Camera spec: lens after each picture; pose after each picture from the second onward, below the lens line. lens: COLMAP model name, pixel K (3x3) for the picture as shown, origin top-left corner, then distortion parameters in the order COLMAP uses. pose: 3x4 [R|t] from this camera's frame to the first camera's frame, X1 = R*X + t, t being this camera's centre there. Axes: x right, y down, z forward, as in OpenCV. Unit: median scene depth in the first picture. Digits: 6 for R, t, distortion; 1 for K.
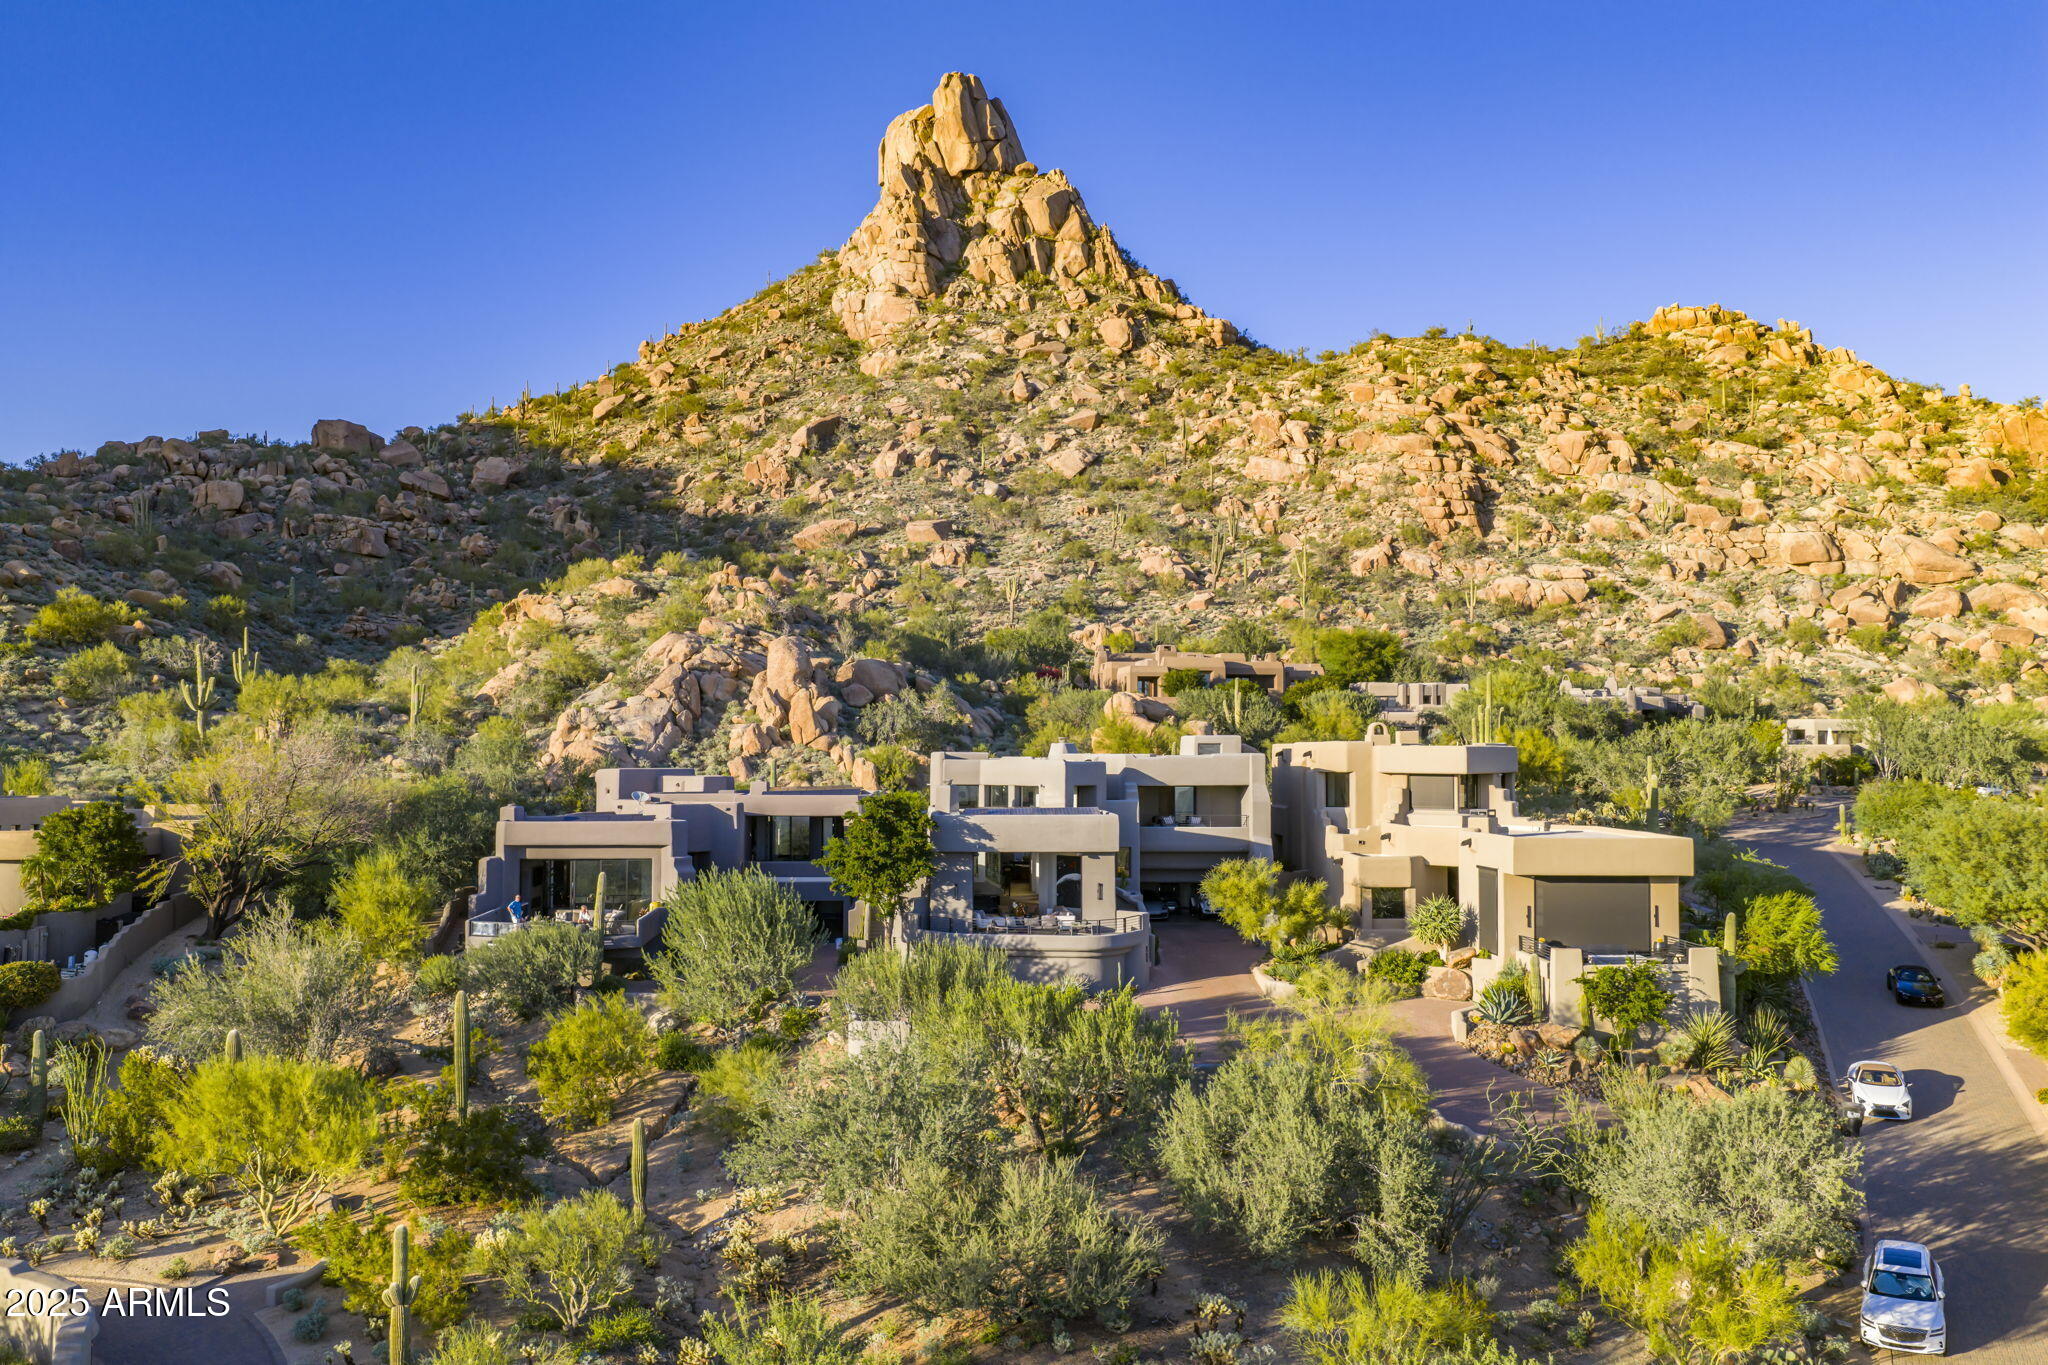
lens RADIAL K [[1700.8, 0, 1033.8], [0, 1700.8, 687.0], [0, 0, 1]] dist [0.016430, -0.027176]
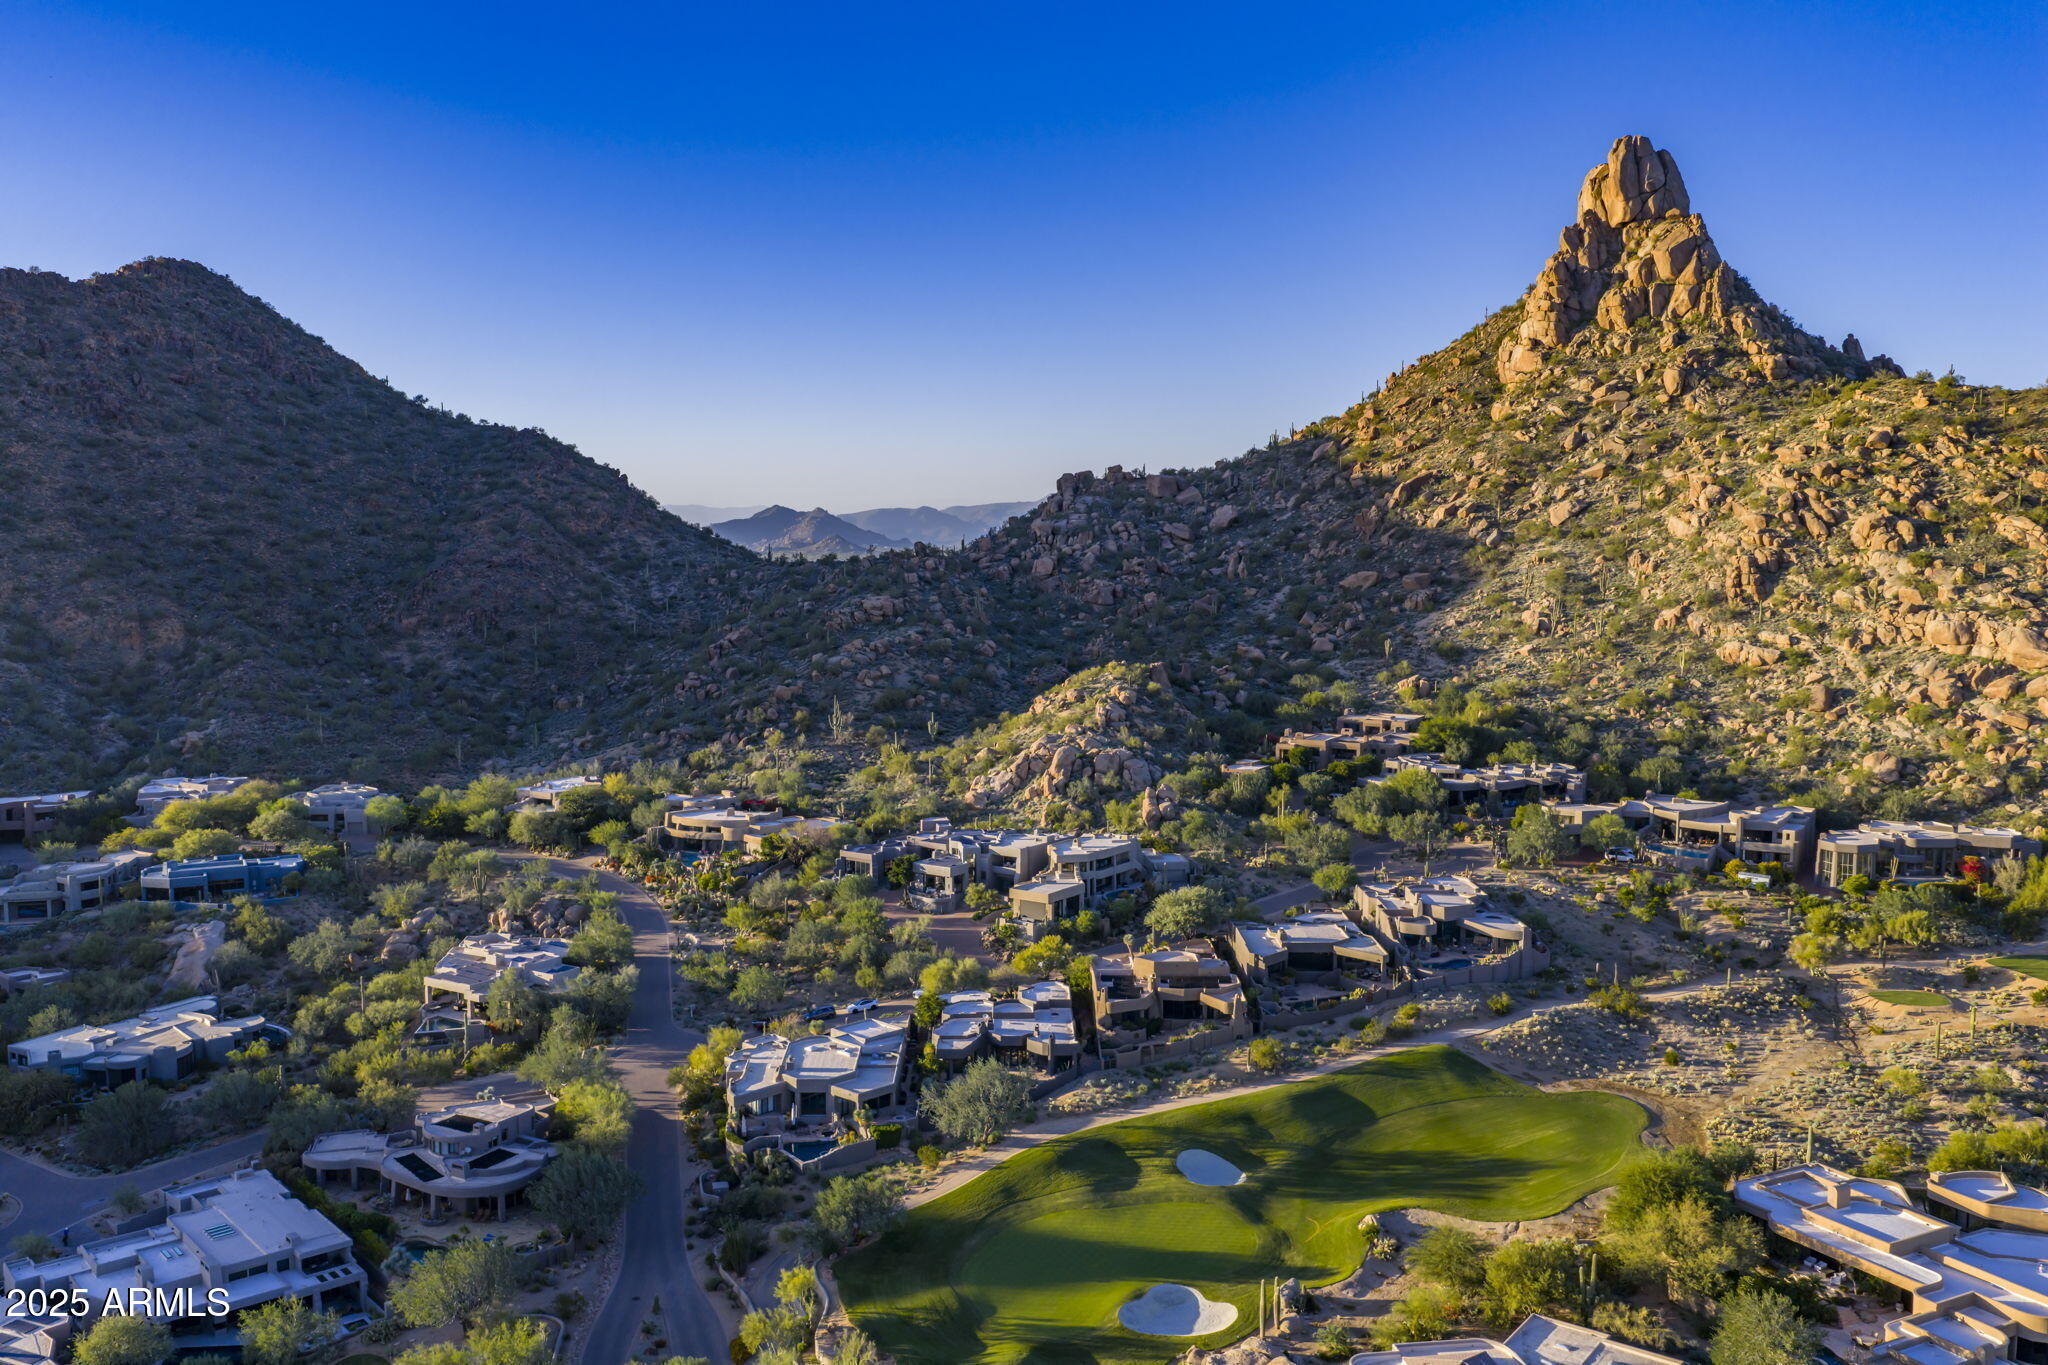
lens RADIAL K [[1700.8, 0, 1012.7], [0, 1700.8, 683.3], [0, 0, 1]] dist [0.016430, -0.027176]
pose [[0.783533, 0.053179, -0.619070, 0.600186], [0.027861, 0.992322, 0.120505, -0.190561], [0.620725, -0.111668, 0.776035, -0.443381]]
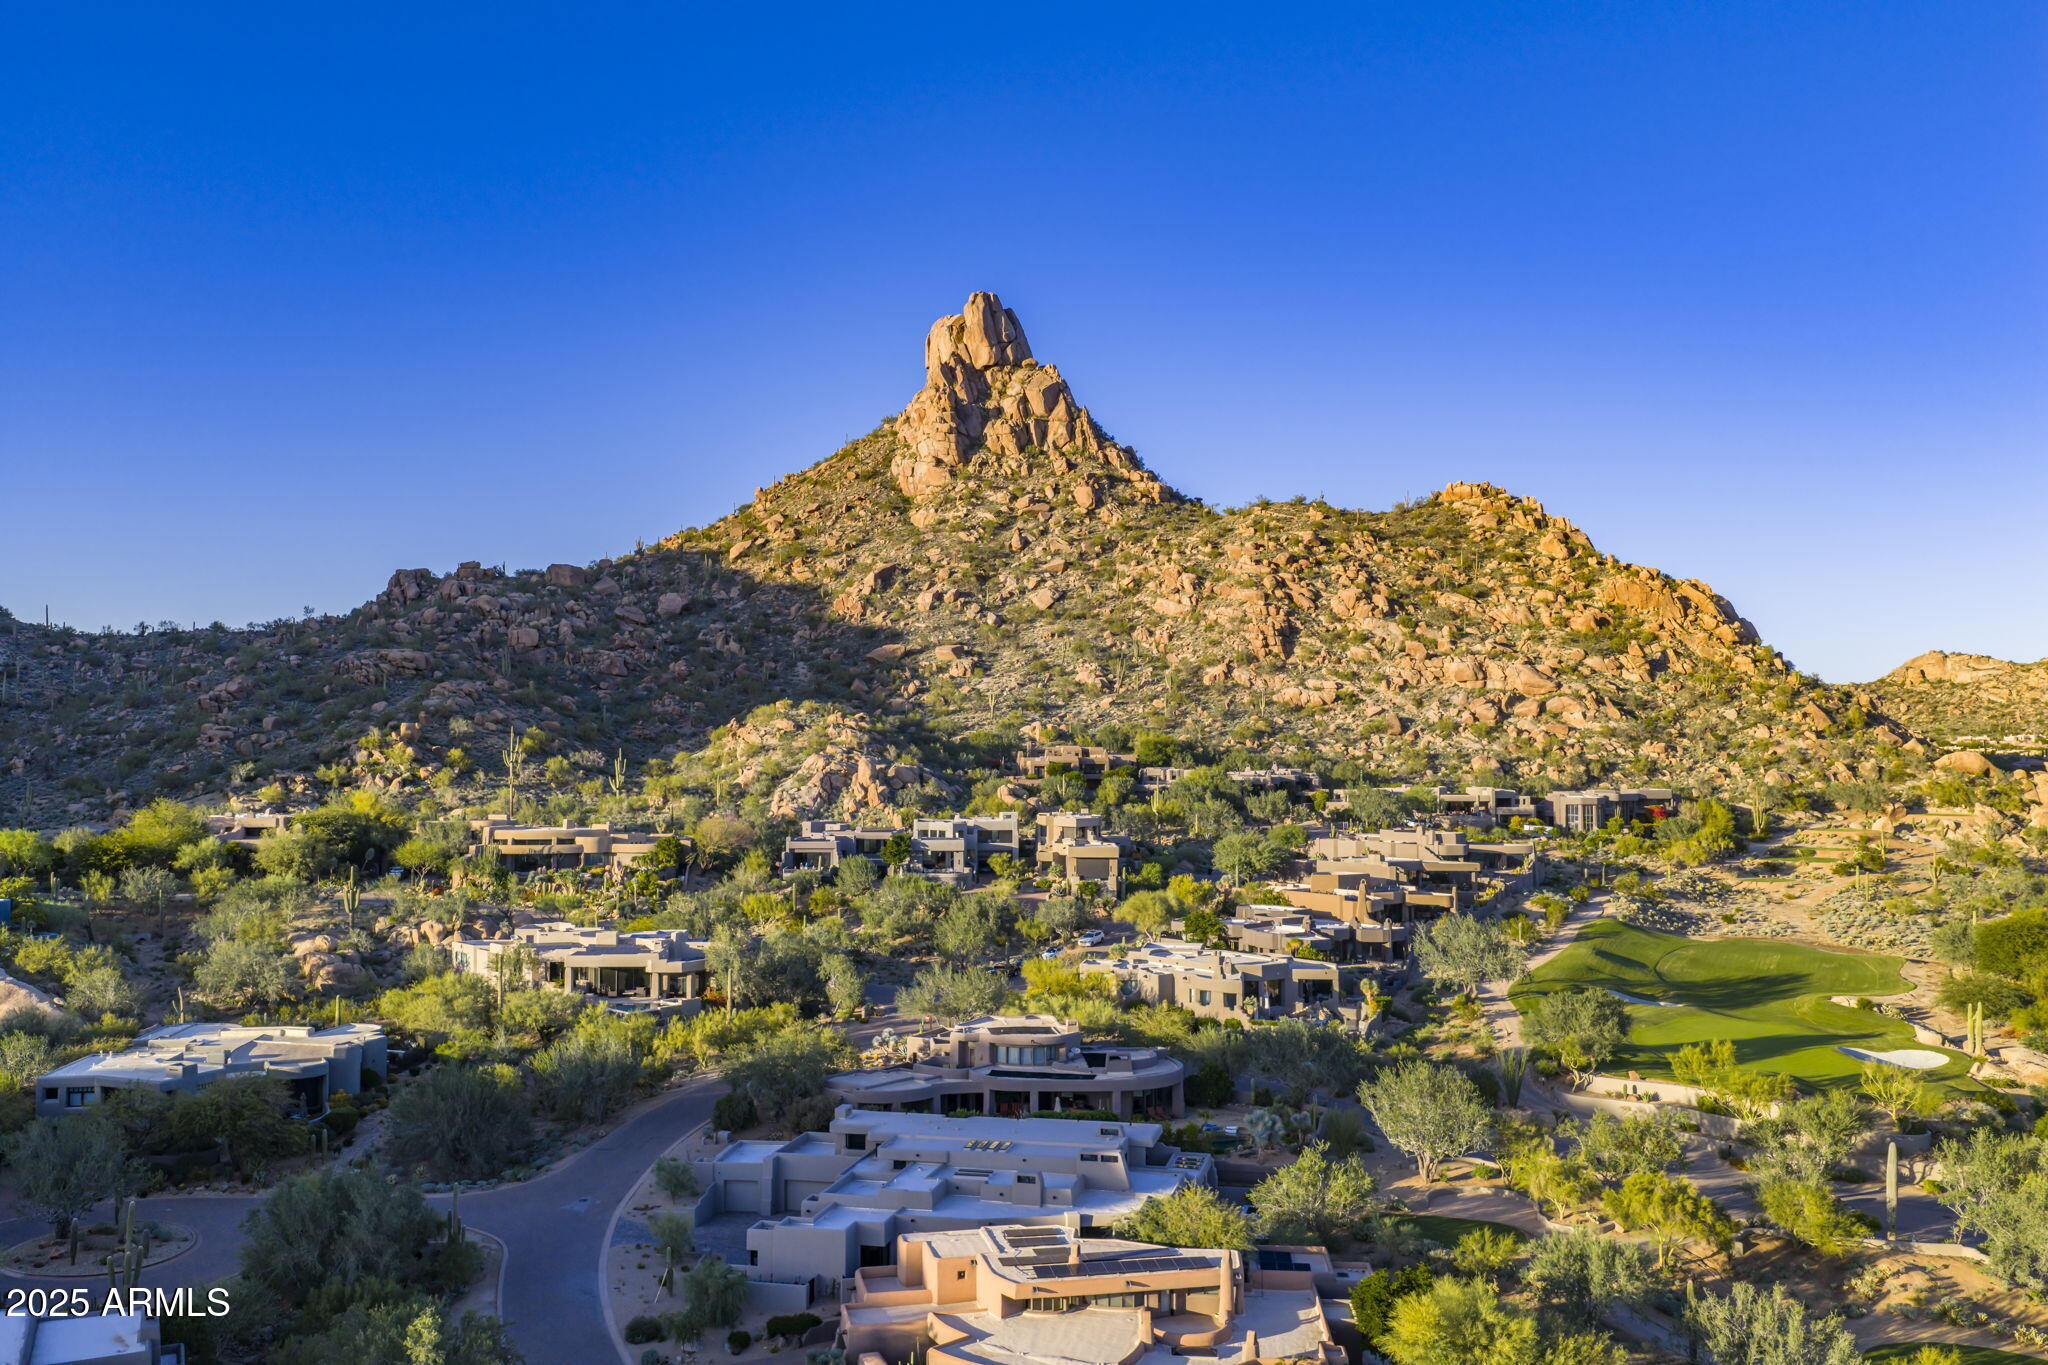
lens RADIAL K [[1700.8, 0, 1028.2], [0, 1700.8, 683.0], [0, 0, 1]] dist [0.016430, -0.027176]
pose [[0.999119, -0.001683, -0.041928, 0.077671], [0.001580, 0.999996, -0.002467, -0.056370], [0.041932, 0.002399, 0.999118, -0.587918]]
